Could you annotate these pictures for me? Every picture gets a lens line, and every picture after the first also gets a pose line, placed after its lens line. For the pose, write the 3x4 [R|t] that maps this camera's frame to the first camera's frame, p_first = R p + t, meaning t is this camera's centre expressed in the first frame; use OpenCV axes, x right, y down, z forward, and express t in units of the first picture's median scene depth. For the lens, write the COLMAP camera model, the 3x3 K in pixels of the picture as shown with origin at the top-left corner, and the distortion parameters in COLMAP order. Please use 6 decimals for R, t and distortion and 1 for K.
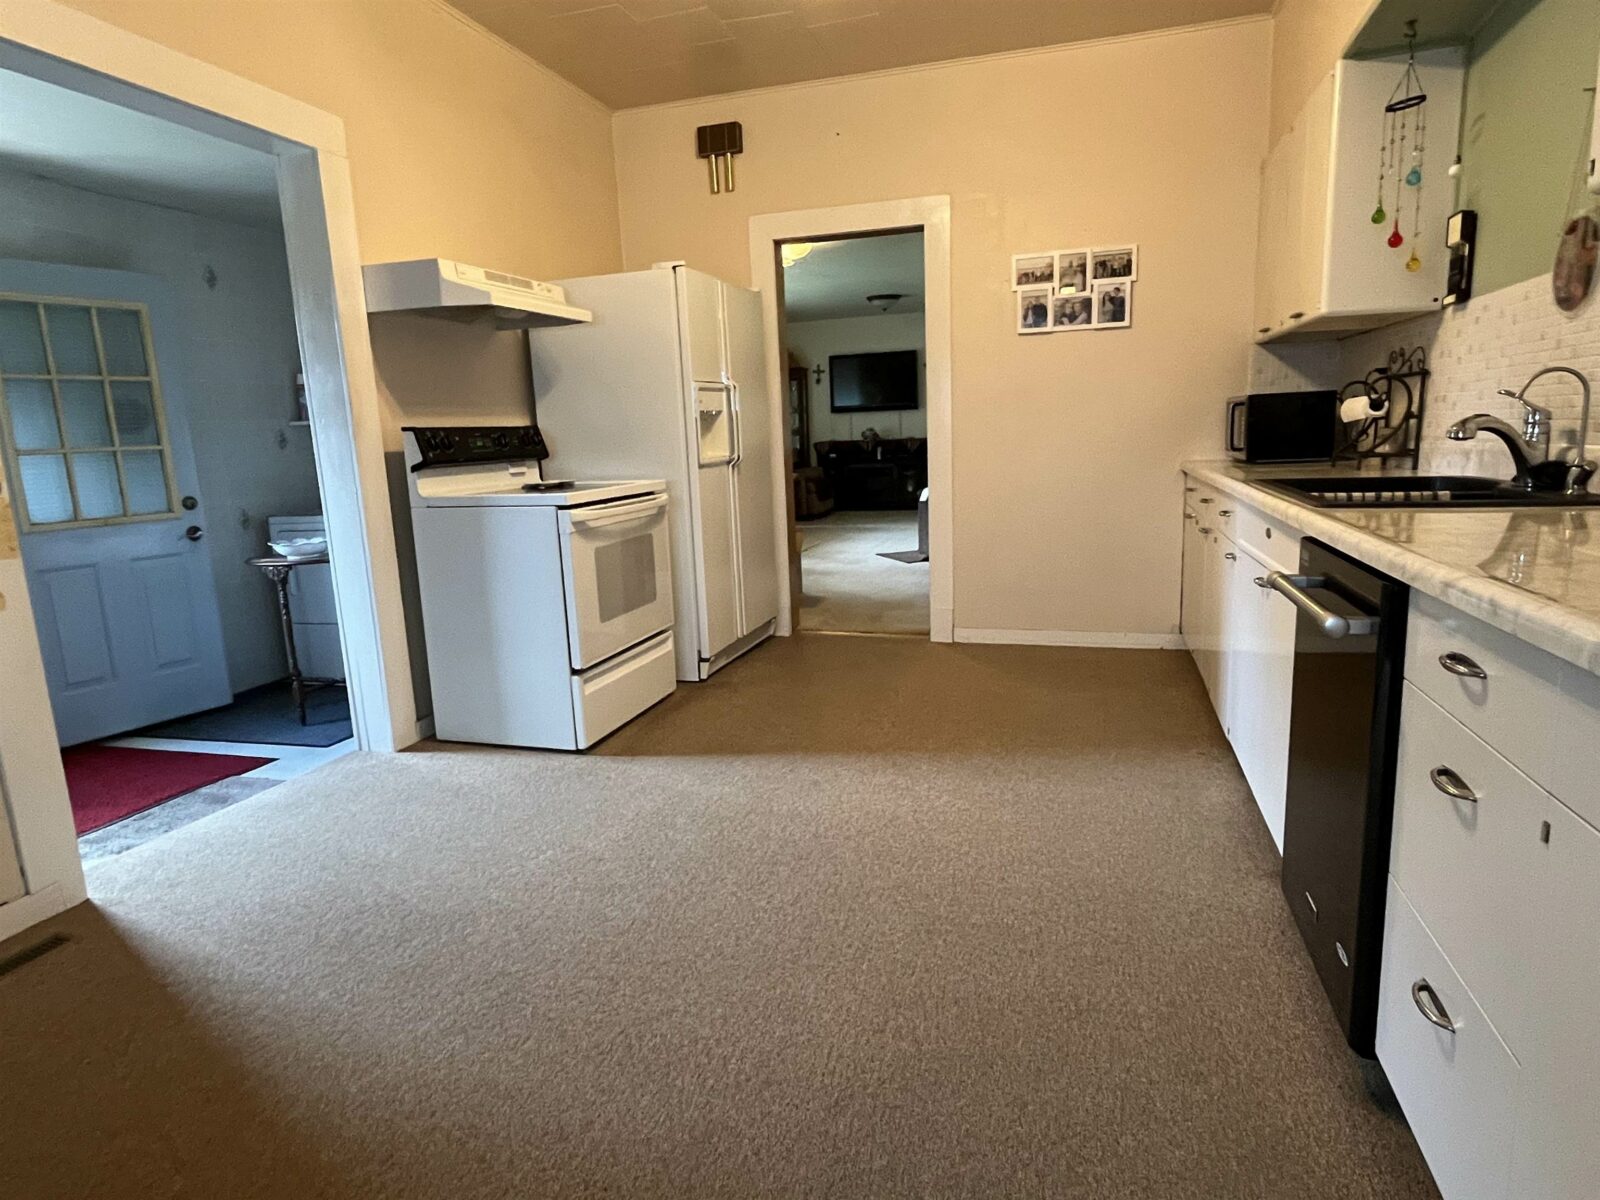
lens RADIAL K [[923.5, 0, 800.0], [0, 923.5, 600.0], [0, 0, 1]] dist [-0.005024, -0.000569]
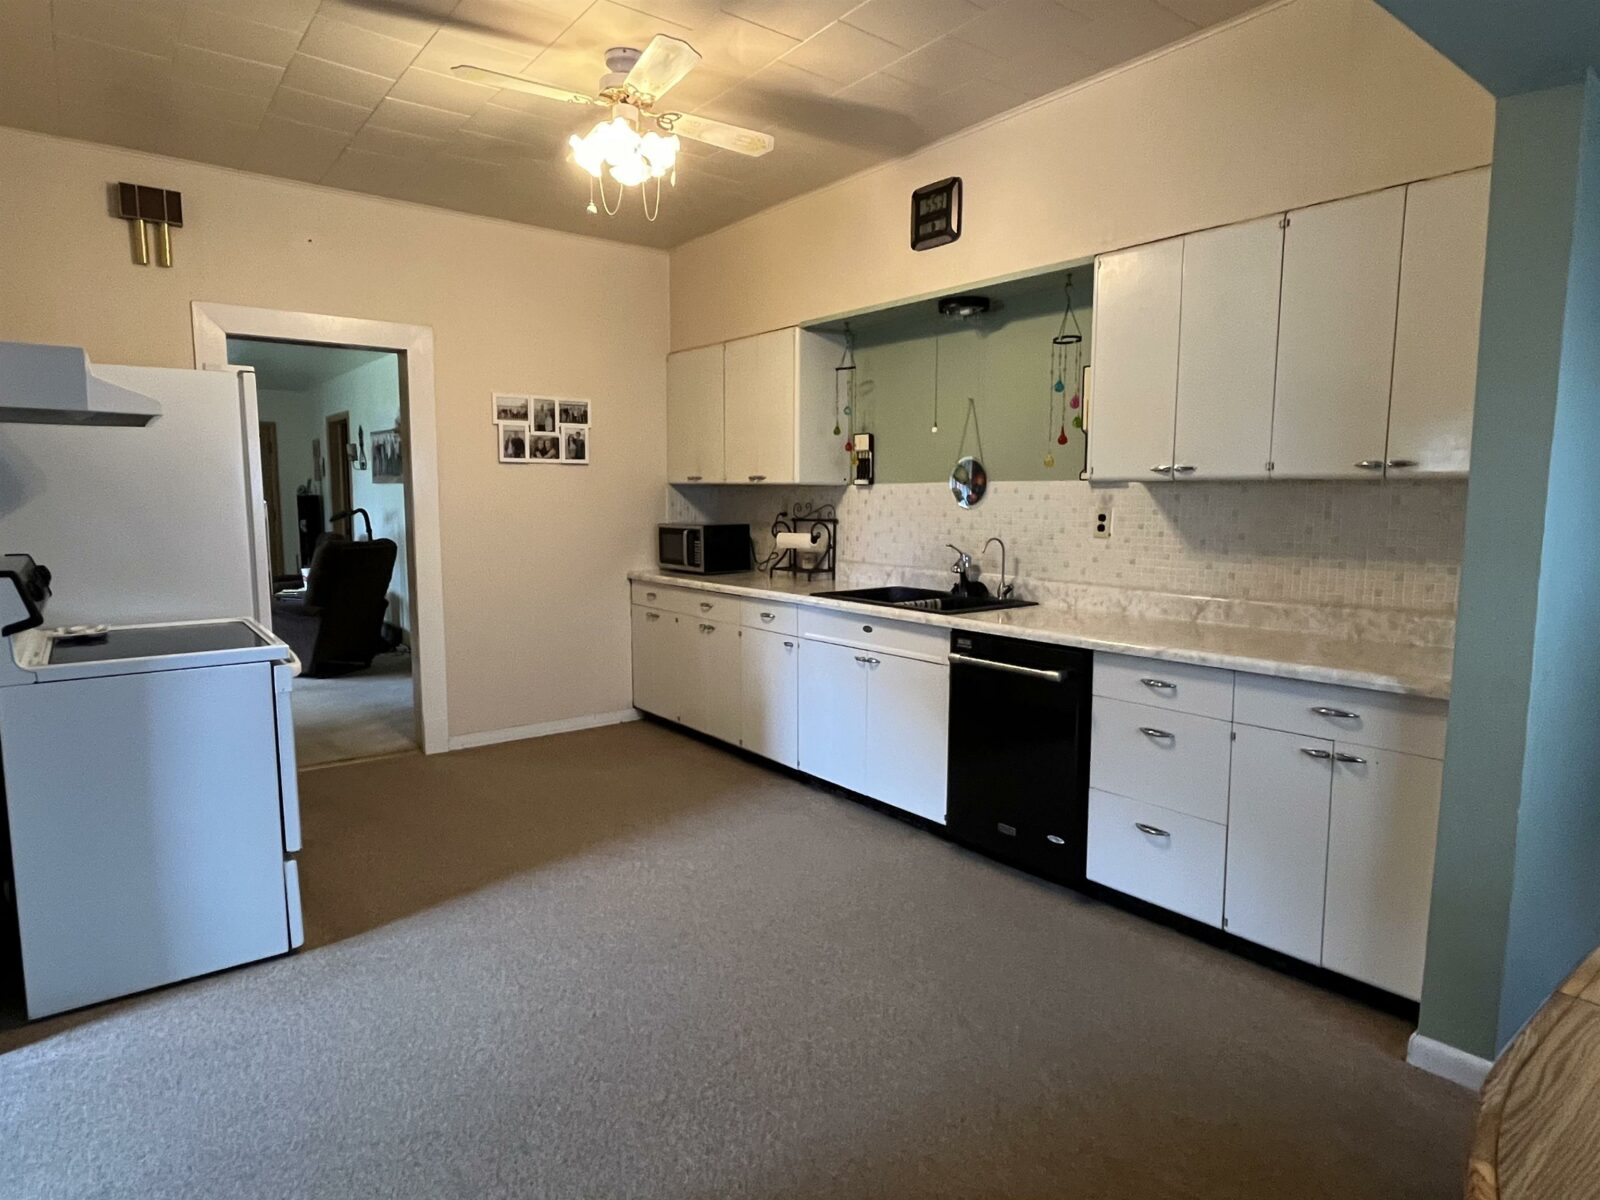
lens RADIAL K [[923.5, 0, 800.0], [0, 923.5, 600.0], [0, 0, 1]] dist [-0.005024, -0.000569]
pose [[0.567527, -0.056495, 0.821415, -0.500324], [0.124094, 0.992116, -0.017502, -0.061437], [-0.813950, 0.111865, 0.570063, 0.093809]]
